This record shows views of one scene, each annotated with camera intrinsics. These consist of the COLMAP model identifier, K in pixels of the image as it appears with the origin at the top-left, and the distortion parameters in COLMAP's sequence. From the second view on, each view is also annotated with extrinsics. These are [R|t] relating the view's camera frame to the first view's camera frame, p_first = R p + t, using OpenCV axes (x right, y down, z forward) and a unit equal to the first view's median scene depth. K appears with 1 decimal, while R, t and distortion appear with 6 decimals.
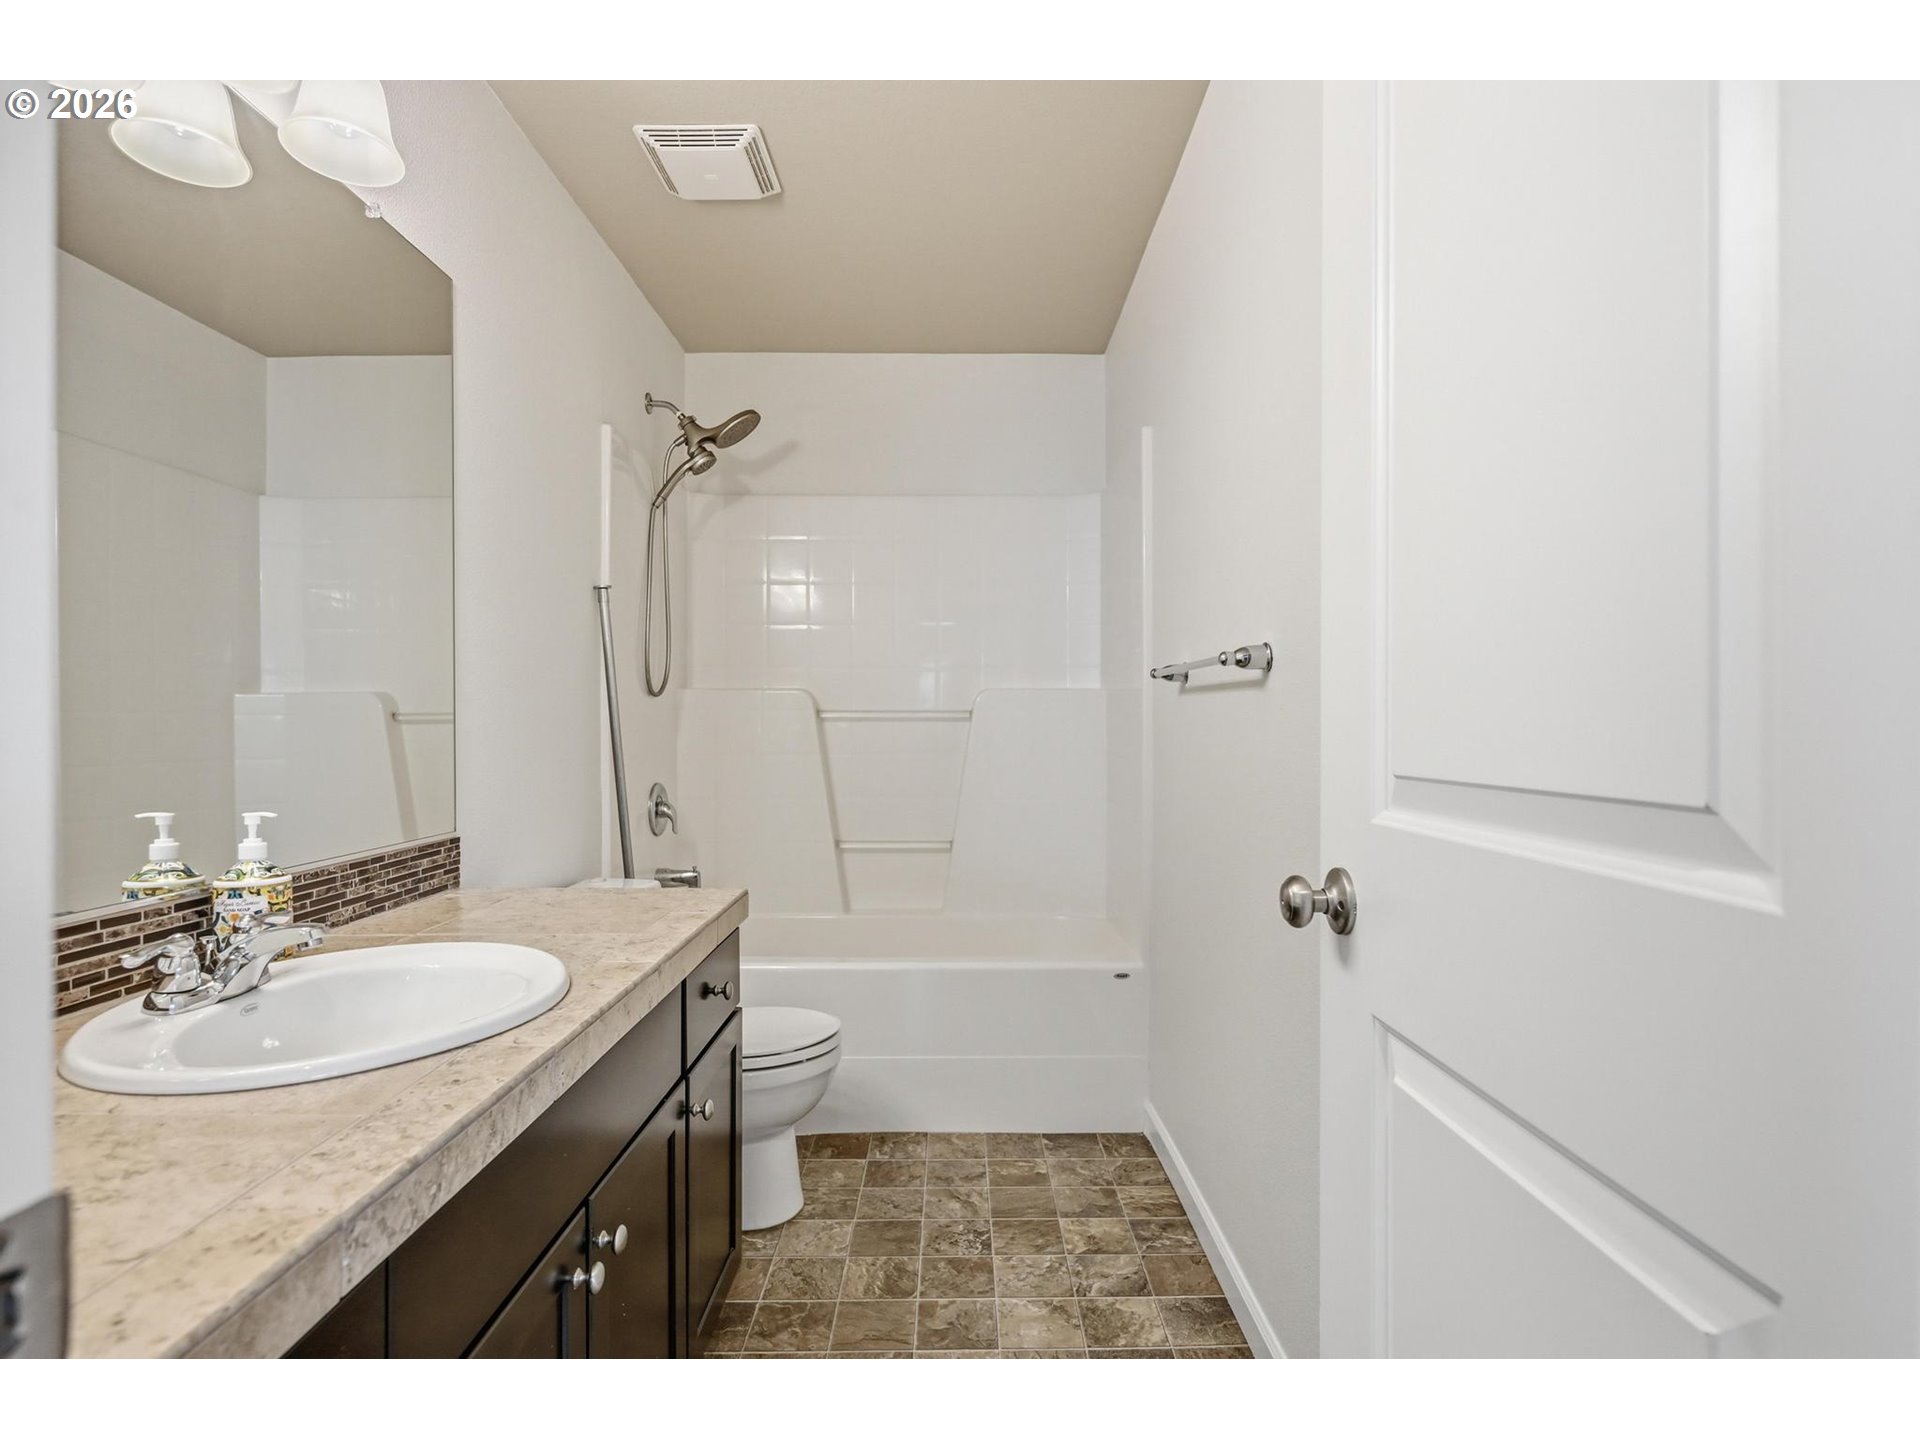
lens RADIAL K [[980.6, 0, 960.3], [0, 980.6, 722.0], [0, 0, 1]] dist [-0.000362, -0.000167]
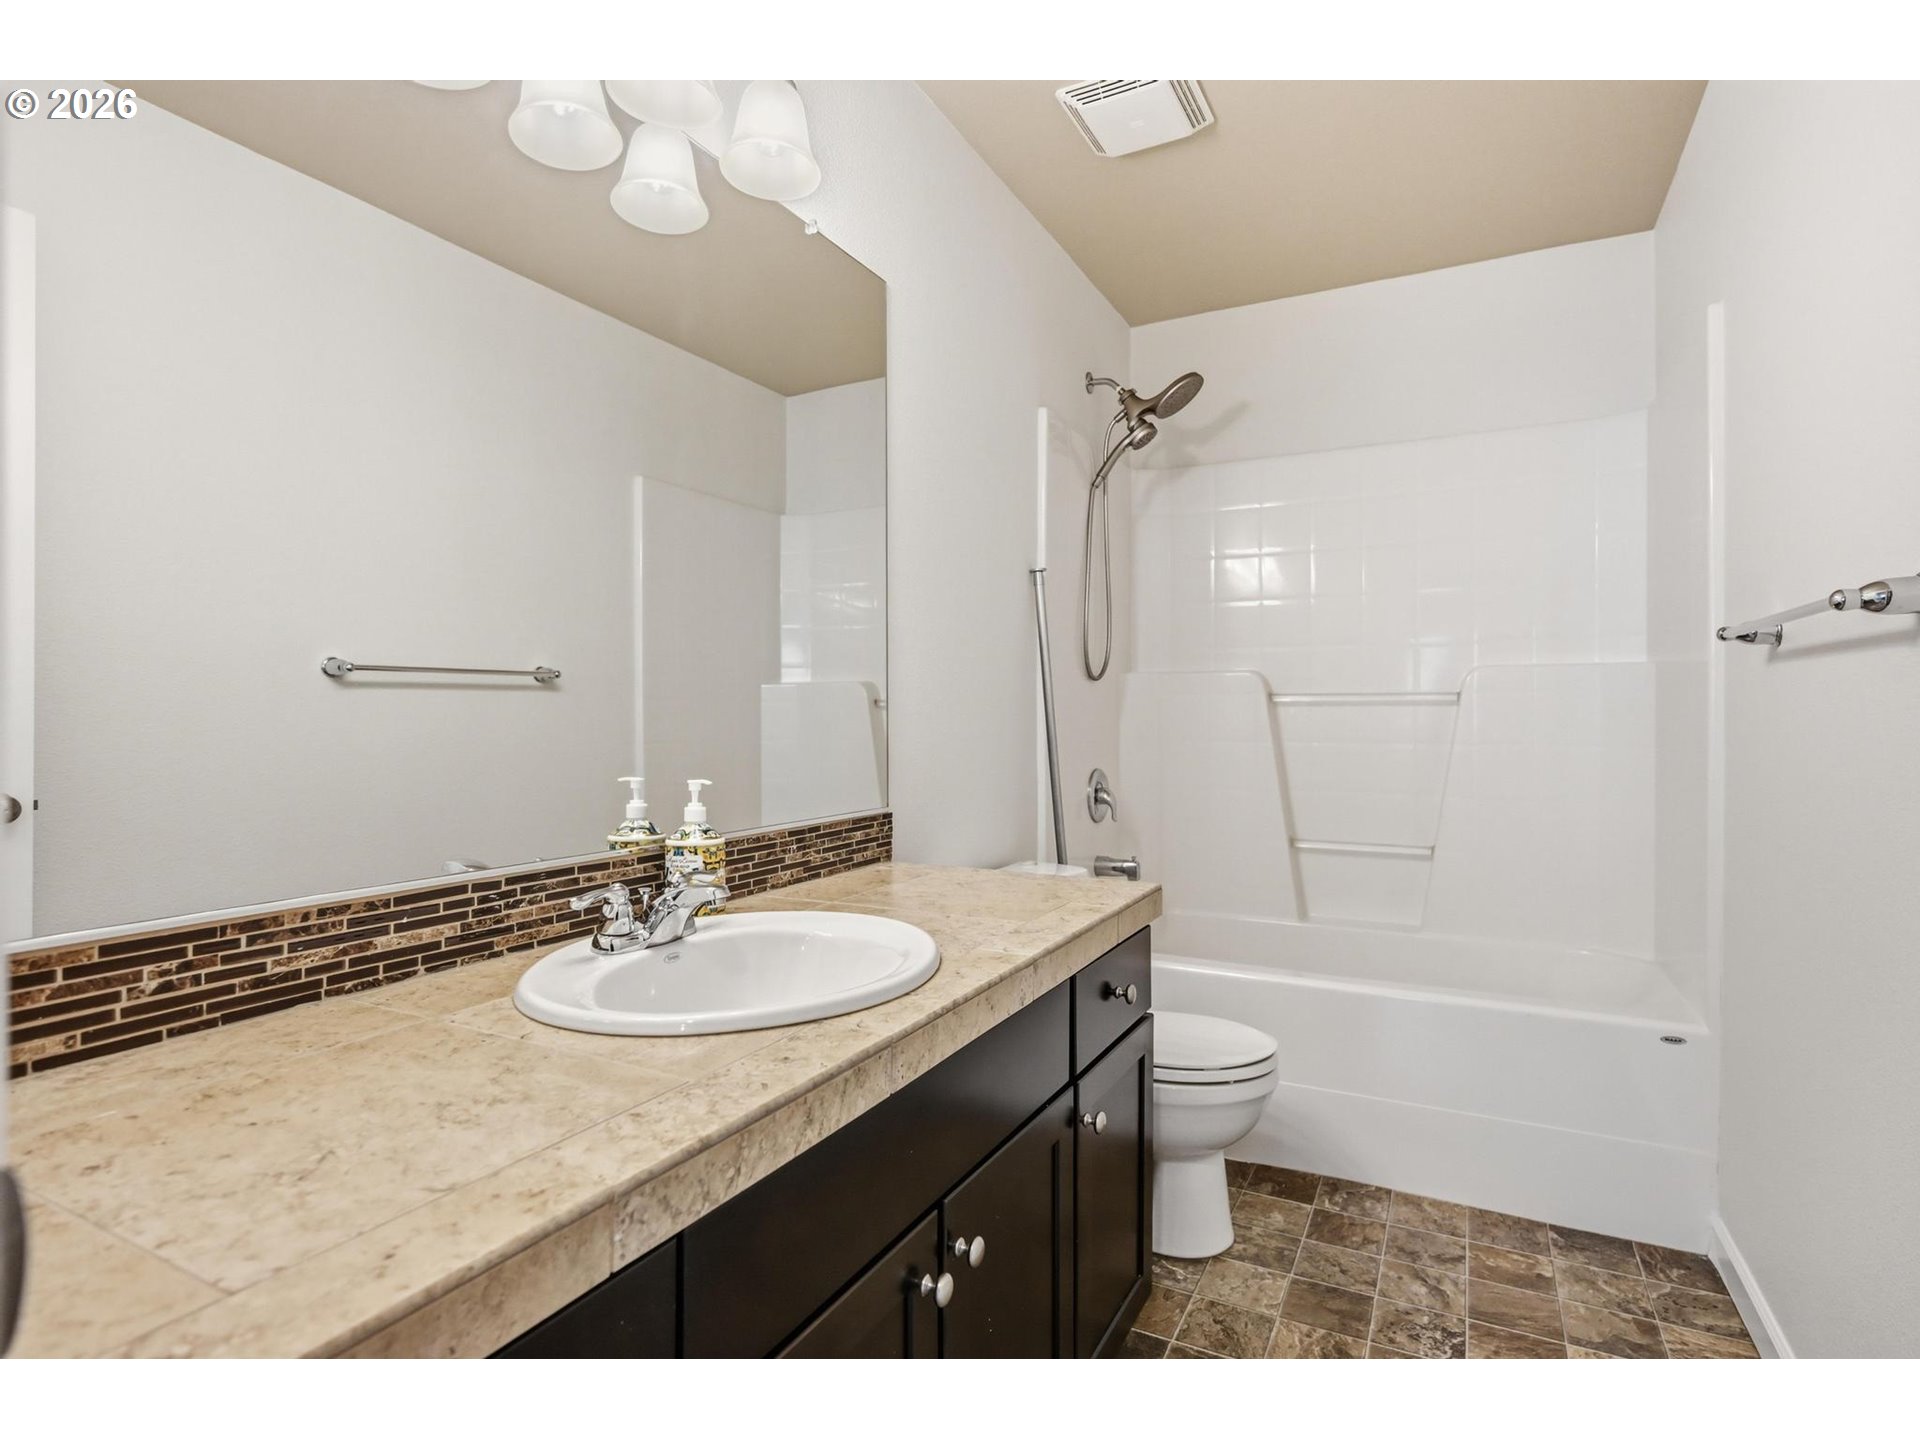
lens RADIAL K [[980.6, 0, 960.7], [0, 980.6, 715.9], [0, 0, 1]] dist [-0.000362, -0.000167]
pose [[0.884014, 0.001088, -0.467459, 0.040875], [-0.000454, 0.999999, 0.001469, 0.011447], [0.467460, -0.001087, 0.884014, 0.099355]]
